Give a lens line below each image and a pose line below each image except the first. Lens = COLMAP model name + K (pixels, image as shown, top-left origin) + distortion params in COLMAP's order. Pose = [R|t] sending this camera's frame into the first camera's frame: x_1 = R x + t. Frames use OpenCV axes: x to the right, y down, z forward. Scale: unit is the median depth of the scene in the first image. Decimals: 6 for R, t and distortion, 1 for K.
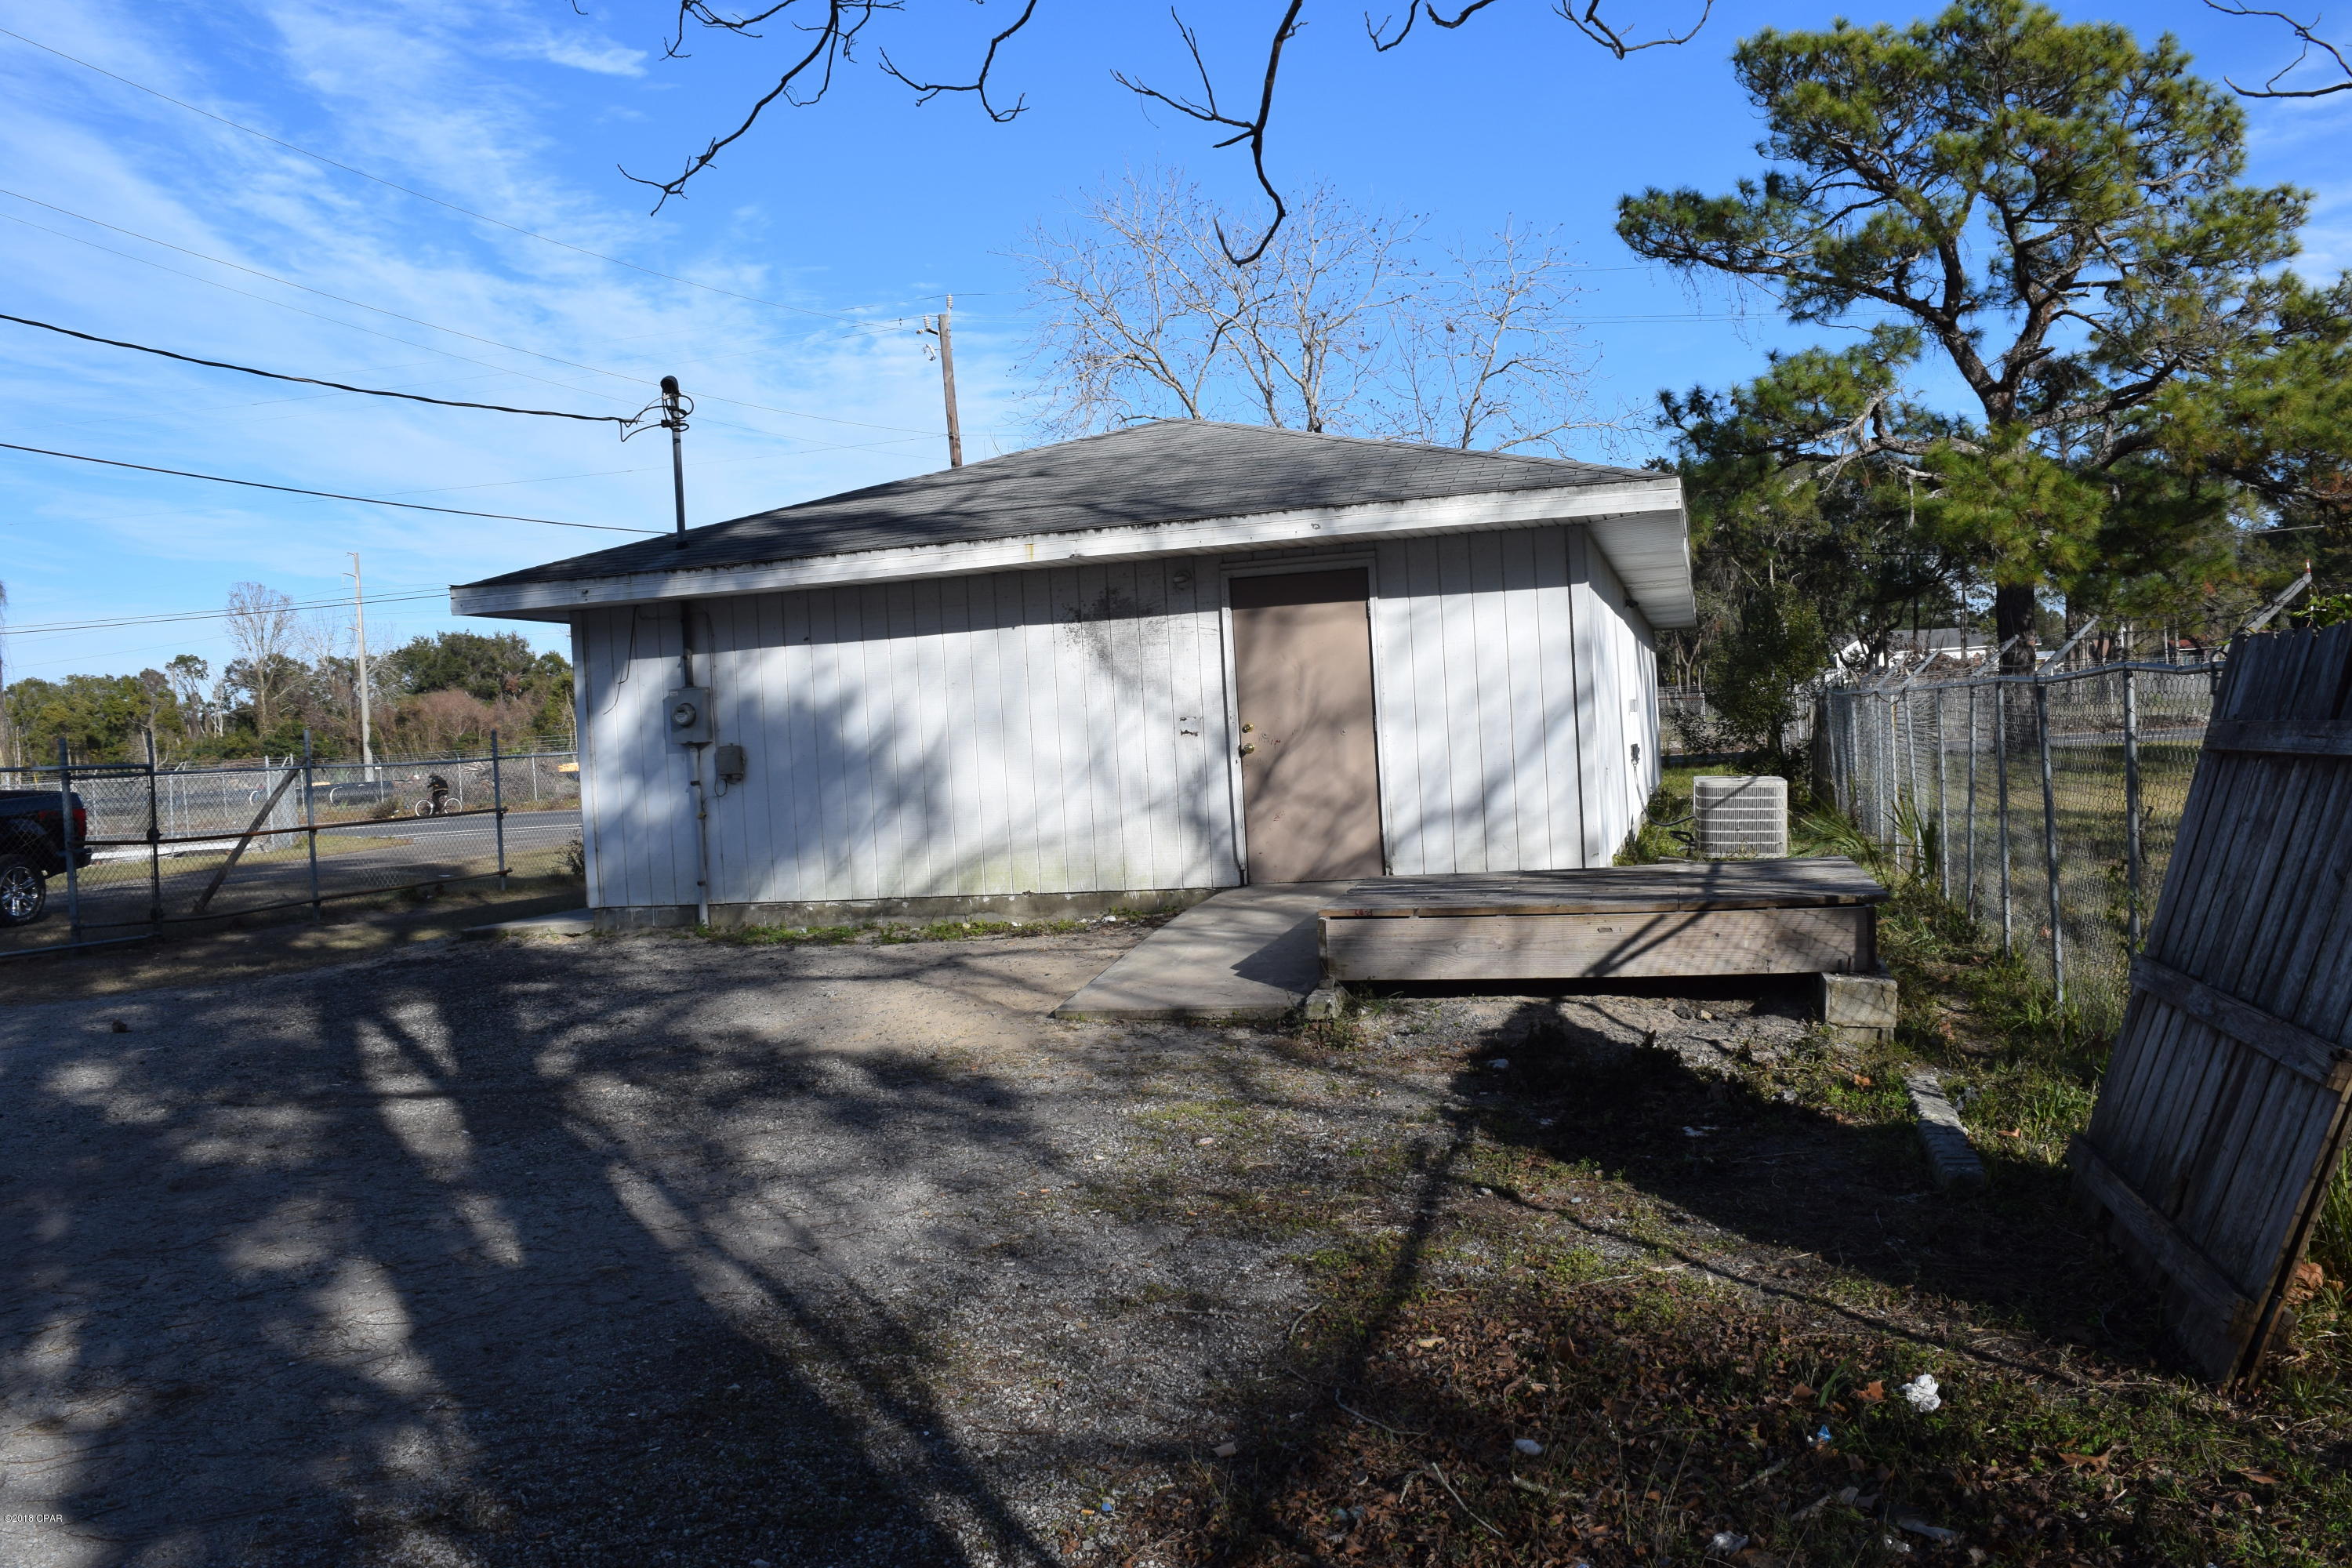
lens RADIAL K [[1847.0, 0, 1188.1], [0, 1847.0, 777.7], [0, 0, 1]] dist [-0.100978, 0.029633]
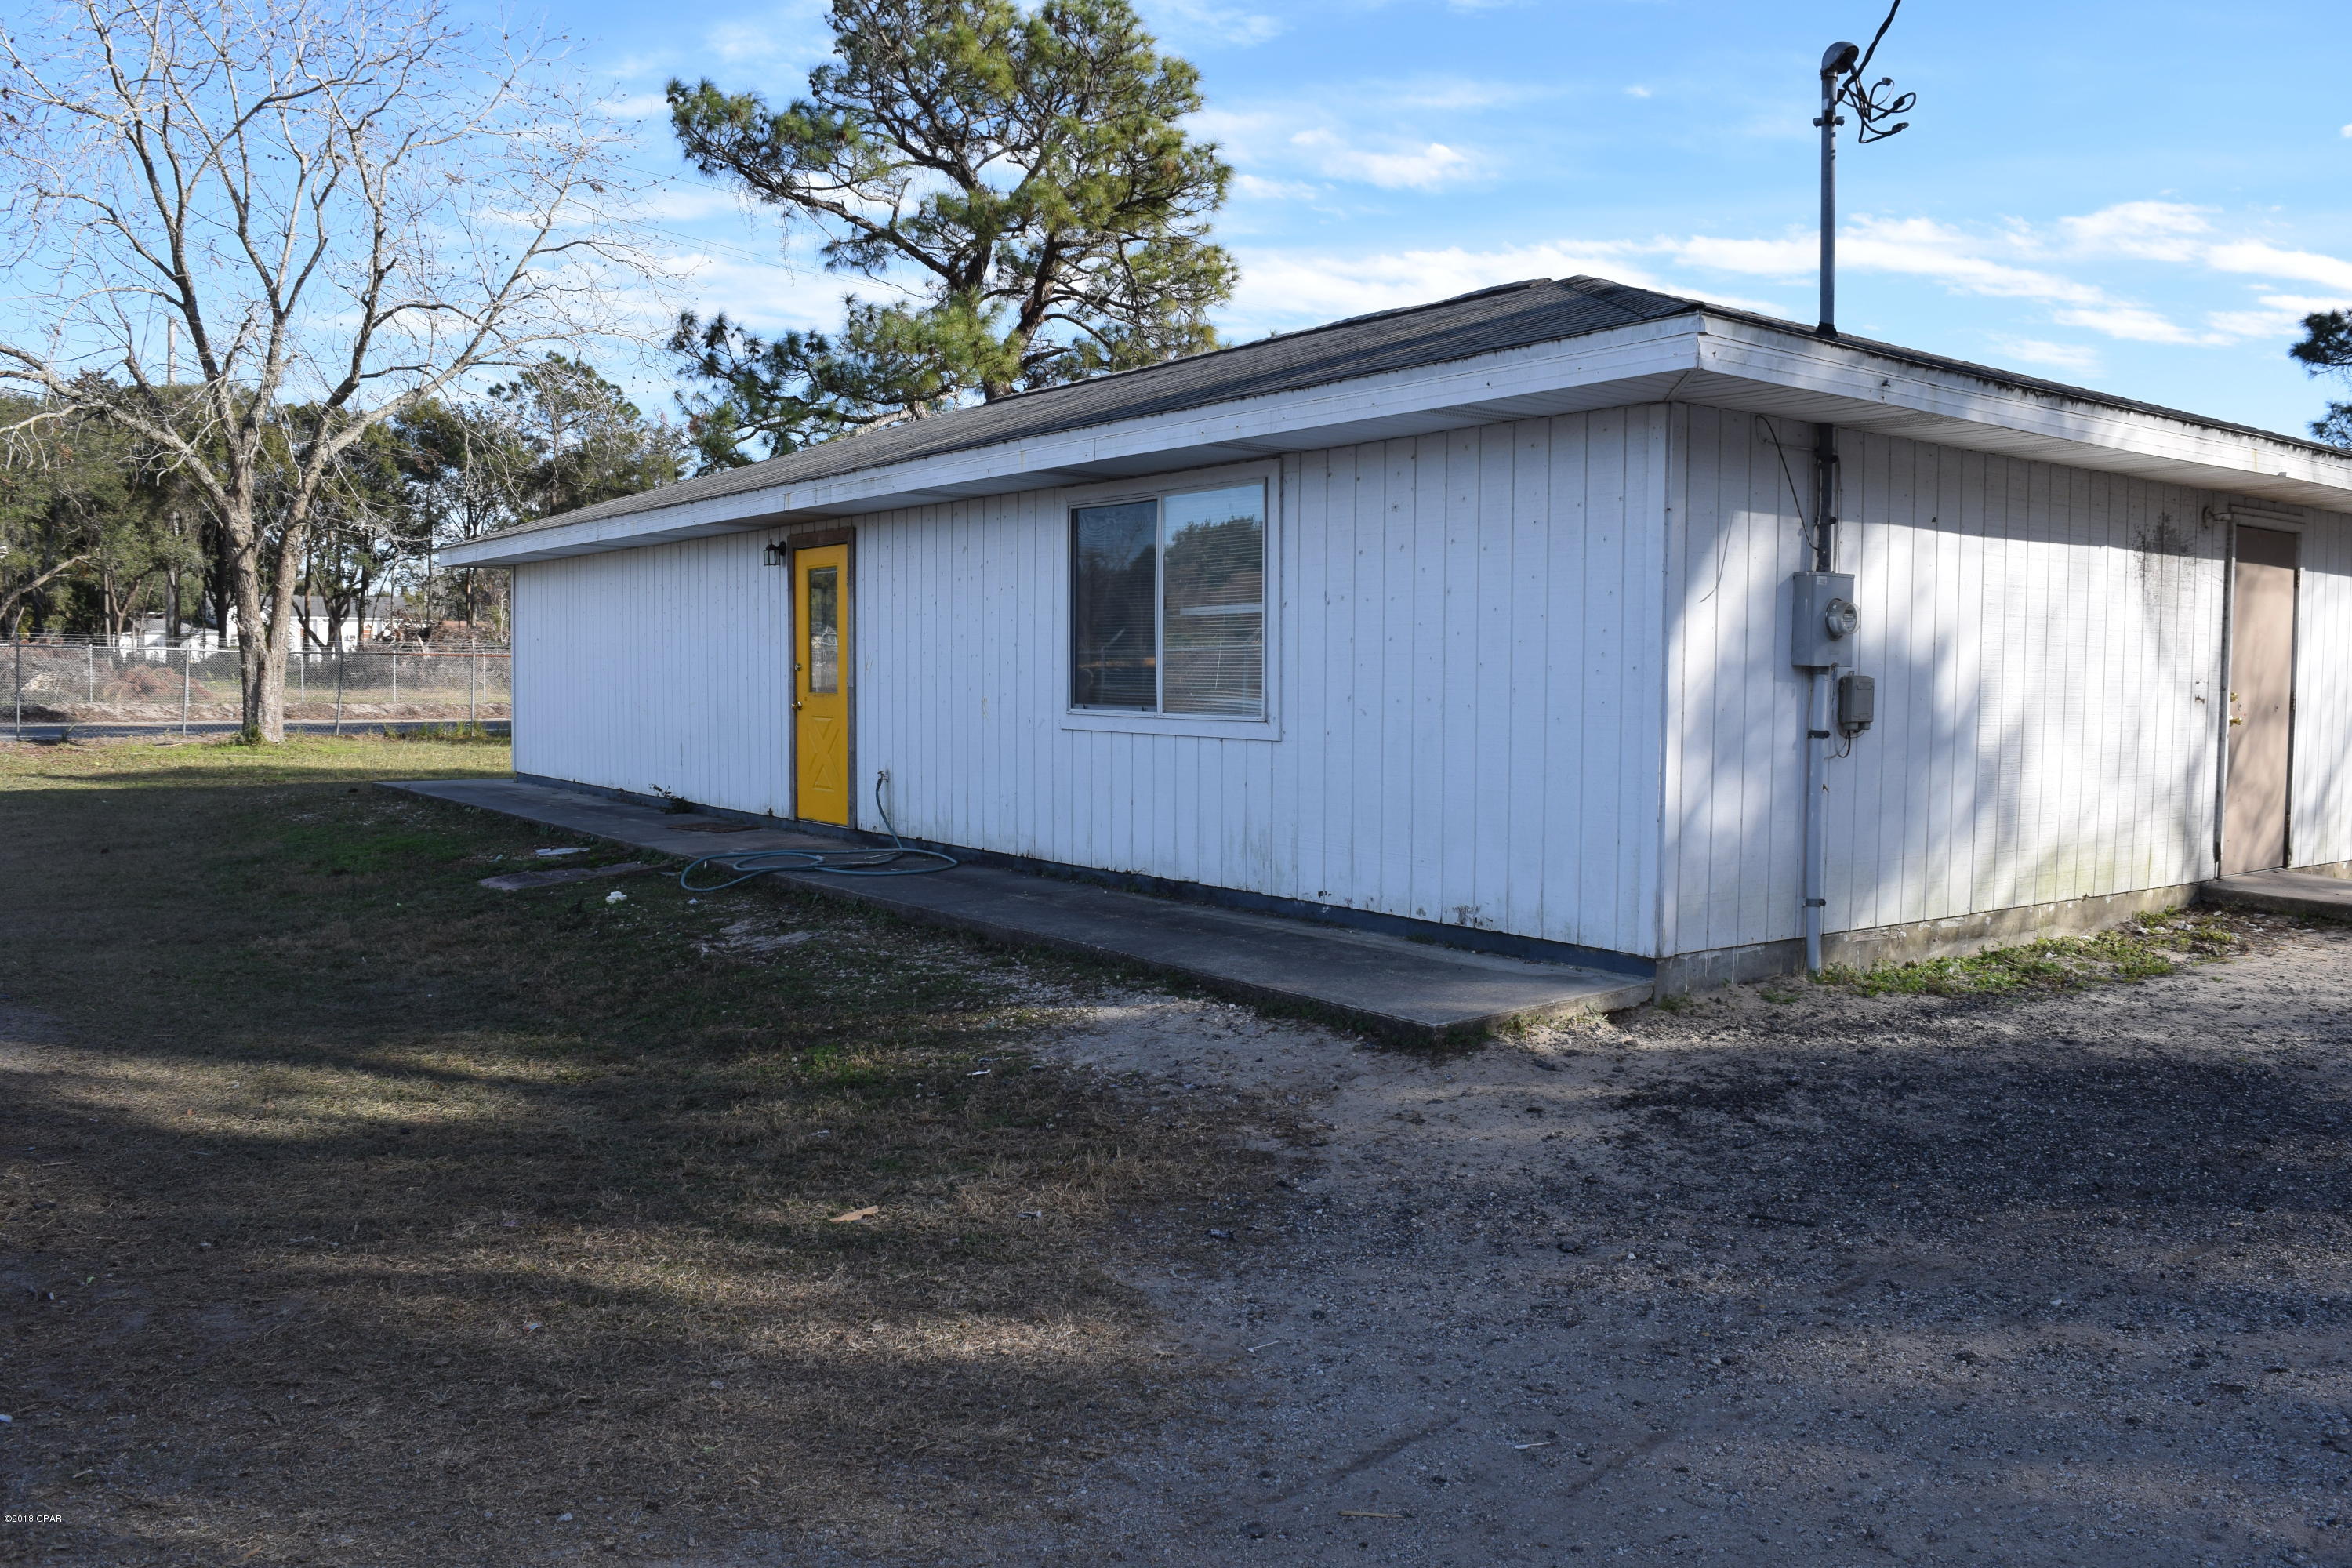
lens RADIAL K [[1847.0, 0, 1188.1], [0, 1847.0, 777.7], [0, 0, 1]] dist [-0.100978, 0.029633]
pose [[0.614934, 0.016696, 0.788402, -0.830043], [-0.025470, 0.999675, -0.001303, 0.016331], [-0.788167, -0.019279, 0.615159, 0.818219]]
